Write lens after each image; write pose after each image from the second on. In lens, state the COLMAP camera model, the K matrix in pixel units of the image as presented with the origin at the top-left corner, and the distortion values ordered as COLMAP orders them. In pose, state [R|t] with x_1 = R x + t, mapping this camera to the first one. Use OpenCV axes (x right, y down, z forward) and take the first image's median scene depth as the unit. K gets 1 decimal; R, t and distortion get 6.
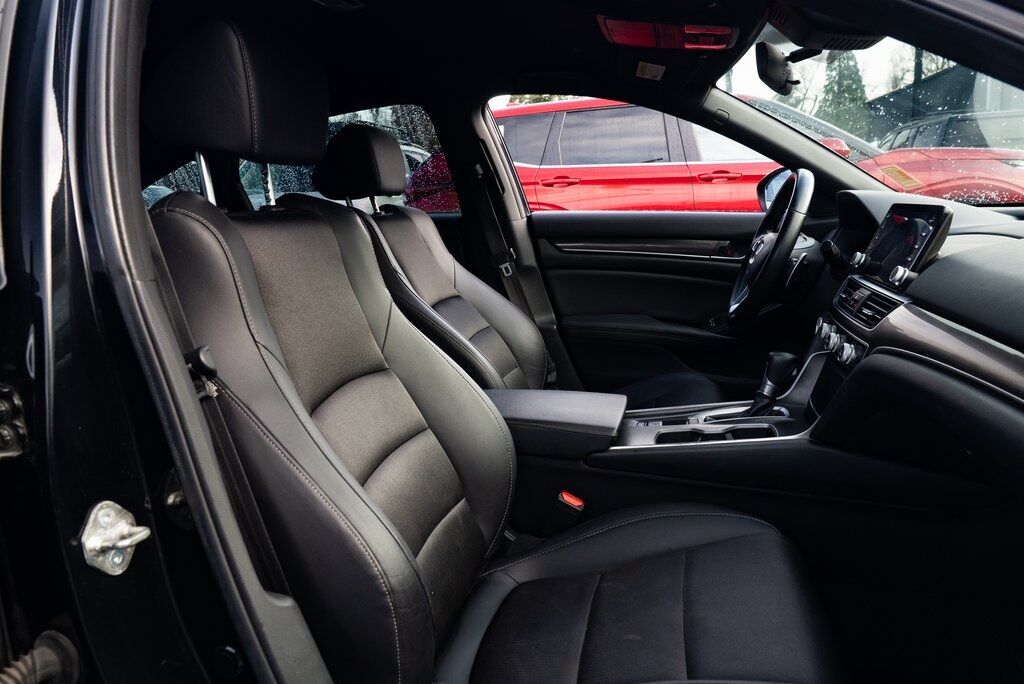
lens RADIAL K [[692.2, 0, 516.1], [0, 692.2, 340.1], [0, 0, 1]] dist [-0.053573, 0.036125]
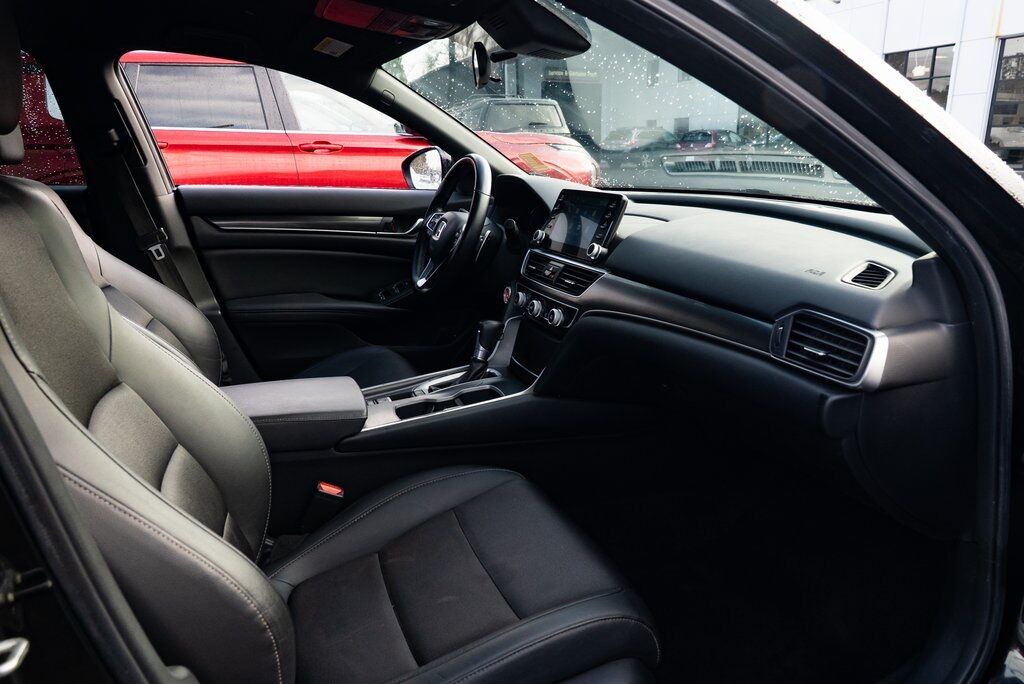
lens RADIAL K [[692.2, 0, 516.1], [0, 692.2, 340.1], [0, 0, 1]] dist [-0.053573, 0.036125]
pose [[0.819792, -0.103514, 0.563228, -0.182620], [0.076761, 0.994515, 0.071051, -0.022976], [-0.567493, -0.015014, 0.823241, 0.034392]]
